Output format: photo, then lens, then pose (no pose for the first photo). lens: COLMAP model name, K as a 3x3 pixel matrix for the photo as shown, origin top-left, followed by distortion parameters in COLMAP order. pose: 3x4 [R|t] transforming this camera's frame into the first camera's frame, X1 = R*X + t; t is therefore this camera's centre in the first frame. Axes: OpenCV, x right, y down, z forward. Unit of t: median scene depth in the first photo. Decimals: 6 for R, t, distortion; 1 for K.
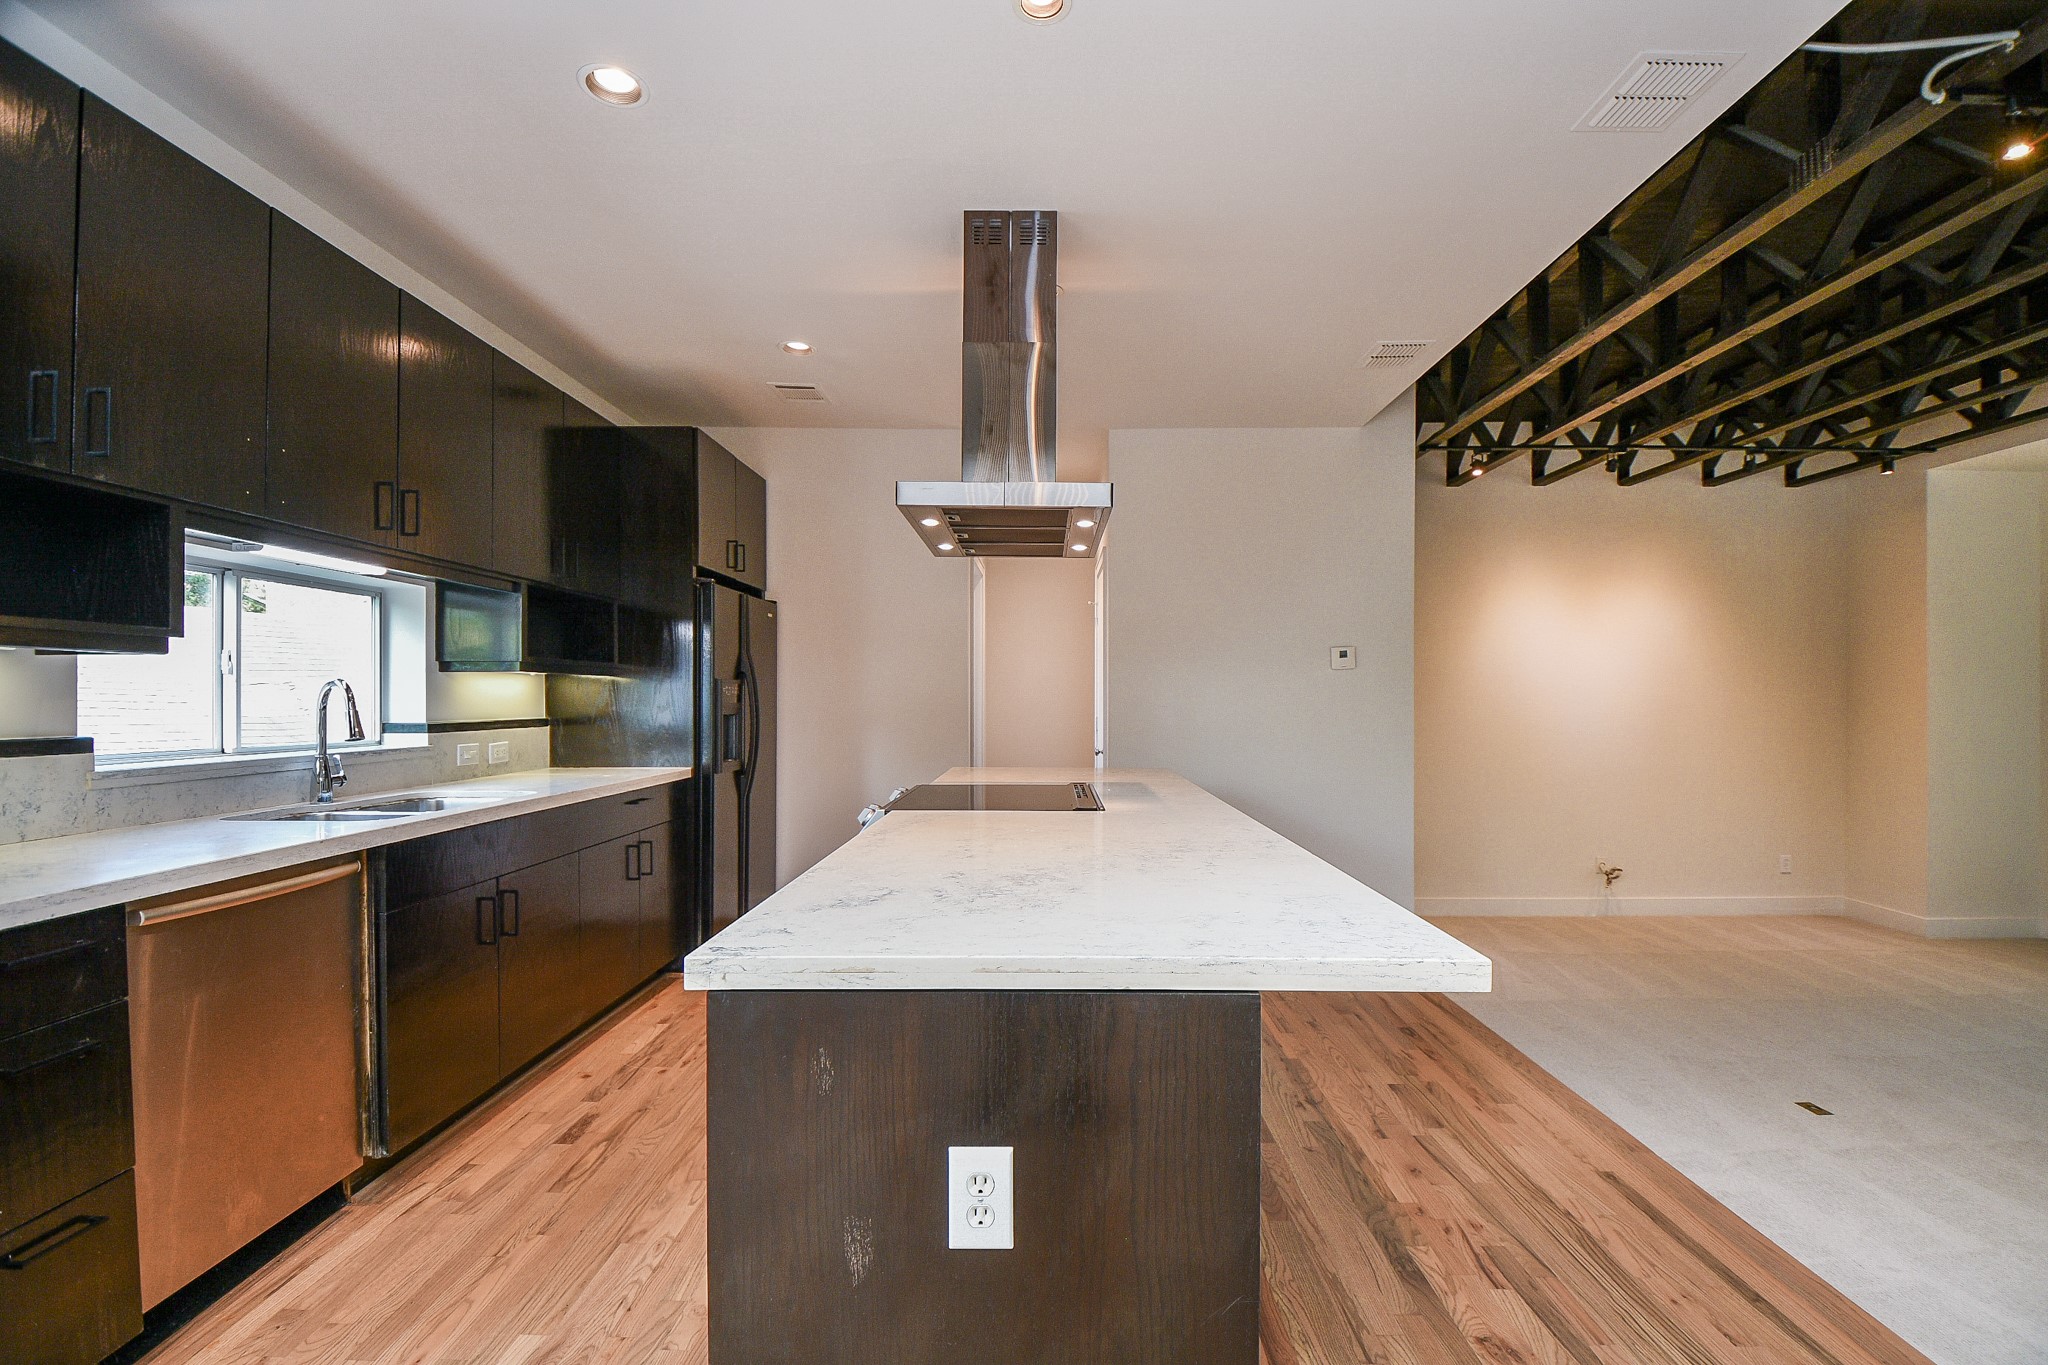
lens RADIAL K [[907.4, 0, 1040.3], [0, 907.4, 701.4], [0, 0, 1]] dist [0.000523, -0.015959]
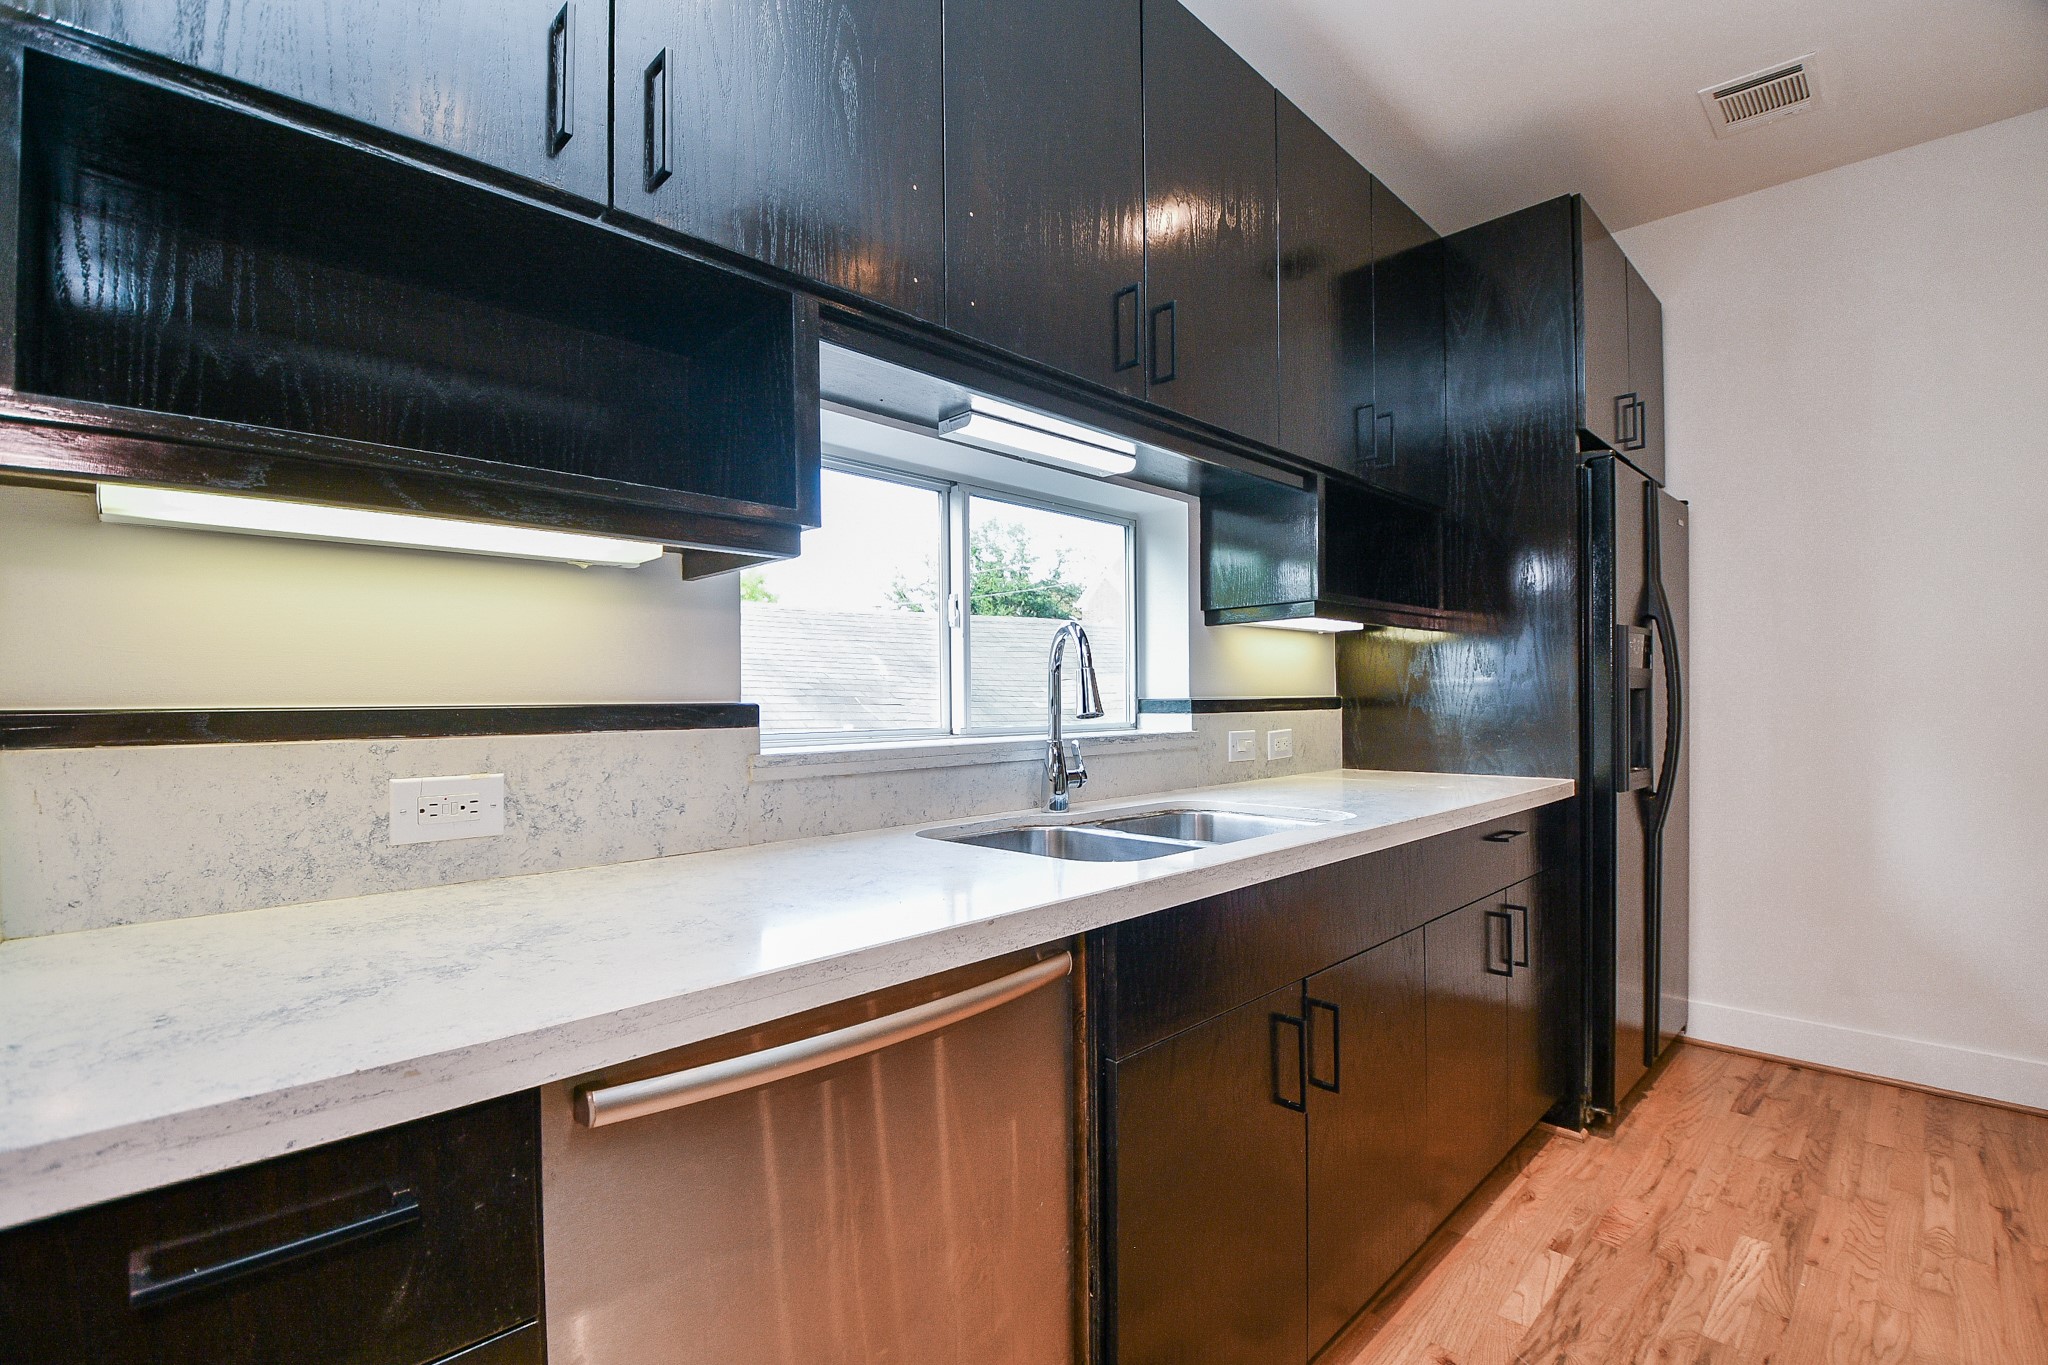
lens RADIAL K [[920.7, 0, 1030.1], [0, 920.7, 697.5], [0, 0, 1]] dist [0.001048, -0.016630]
pose [[0.715916, -0.008181, -0.698139, -0.326772], [0.006352, 0.999966, -0.005205, 0.030722], [0.698158, -0.000708, 0.715944, 0.488355]]
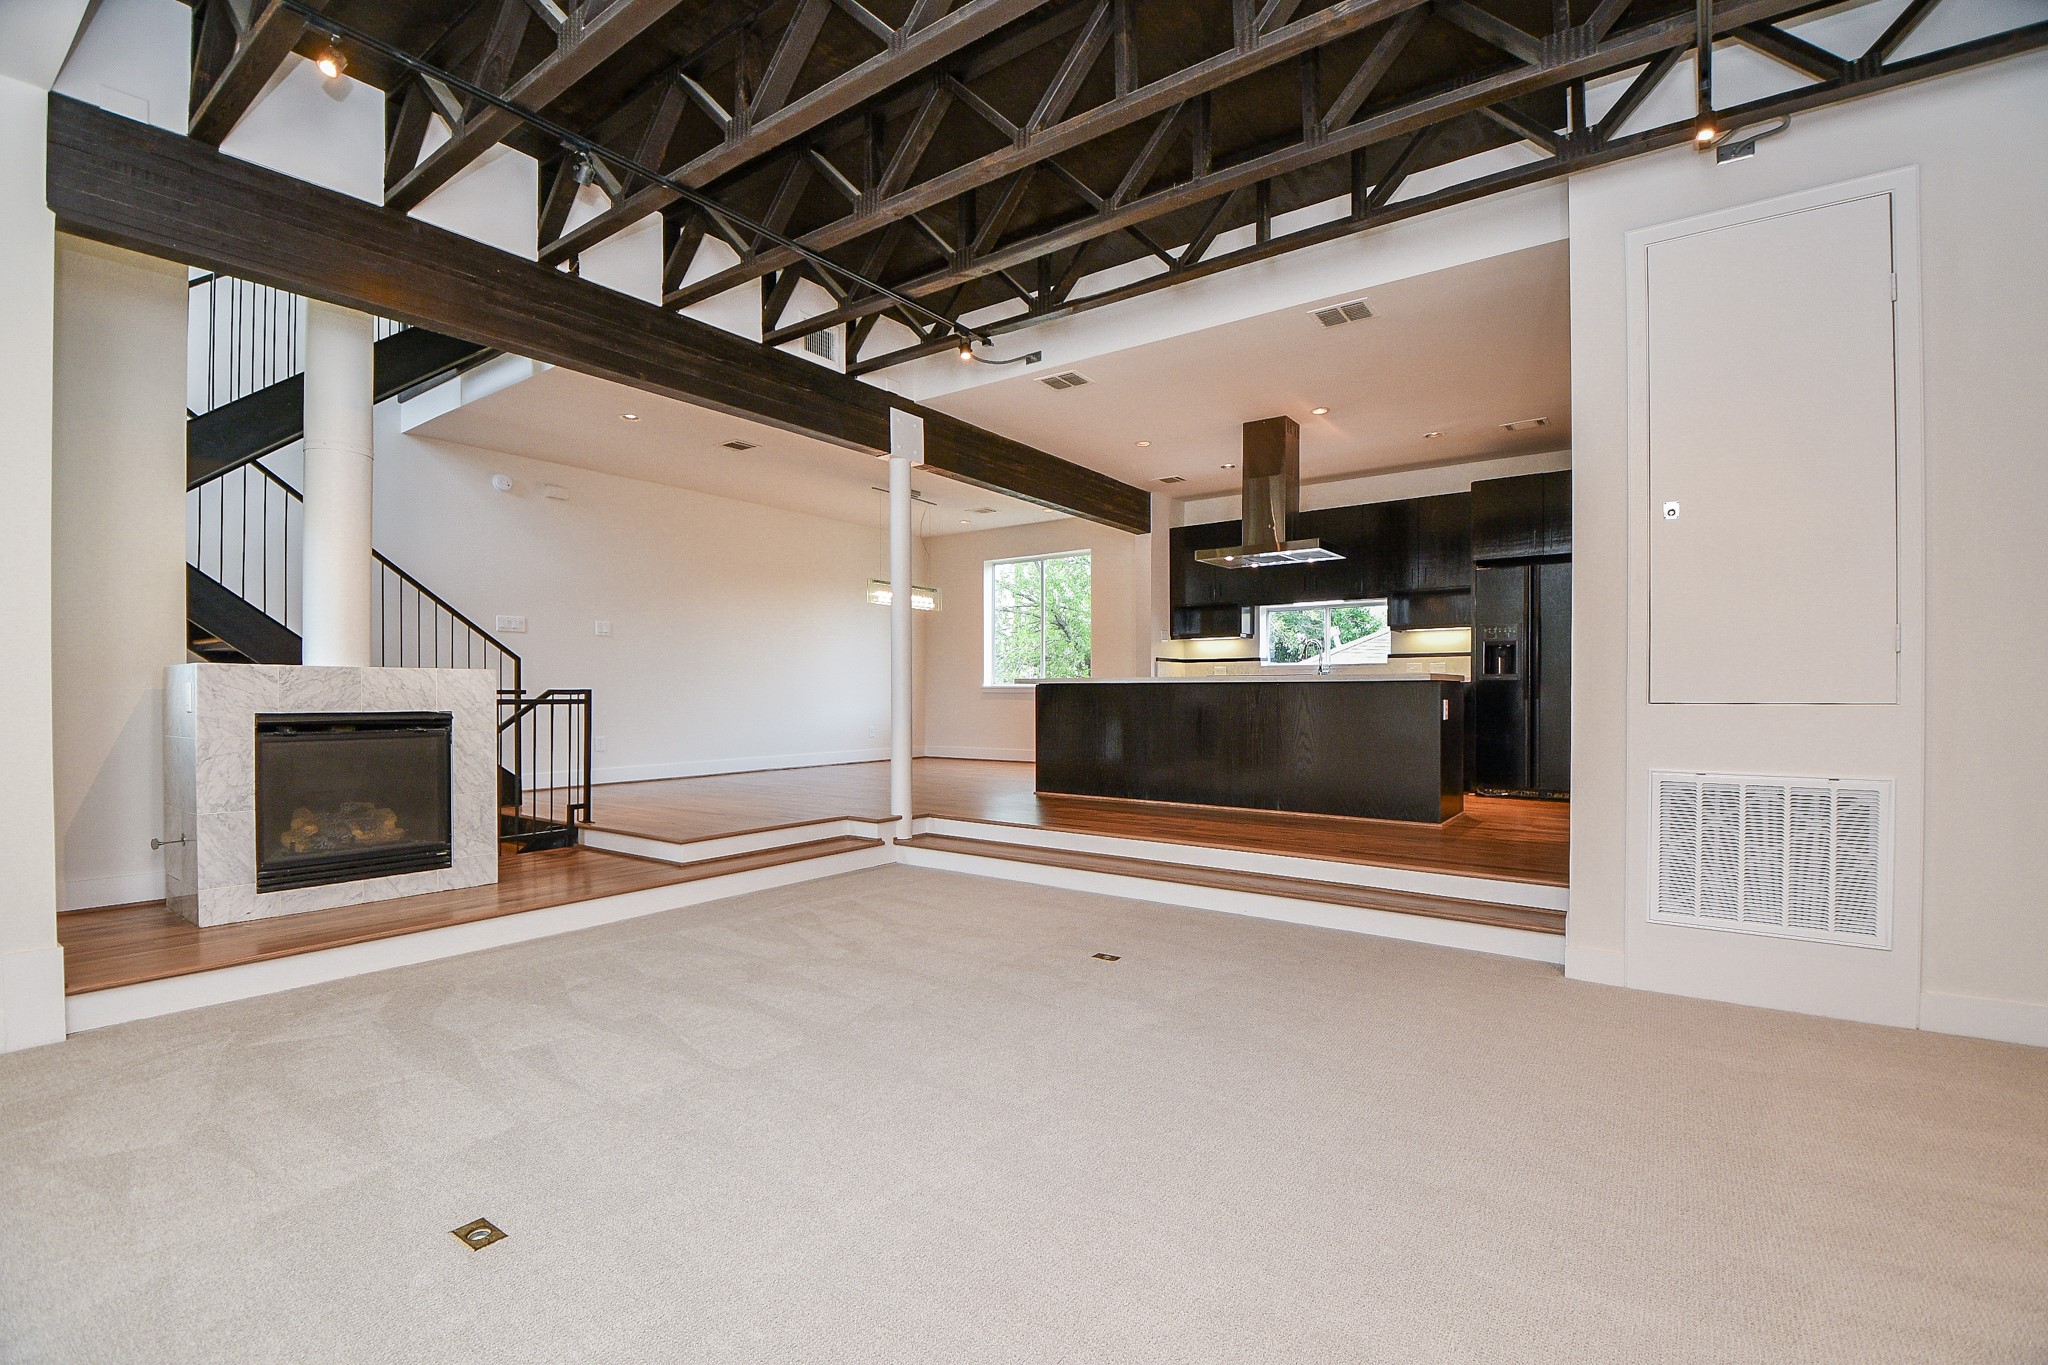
lens RADIAL K [[920.7, 0, 1030.1], [0, 920.7, 697.5], [0, 0, 1]] dist [0.001048, -0.016630]
pose [[-0.588295, 0.001904, -0.808644, 2.282024], [-0.005946, 0.999960, 0.006681, 0.152847], [0.808625, 0.008739, -0.588260, 1.991445]]
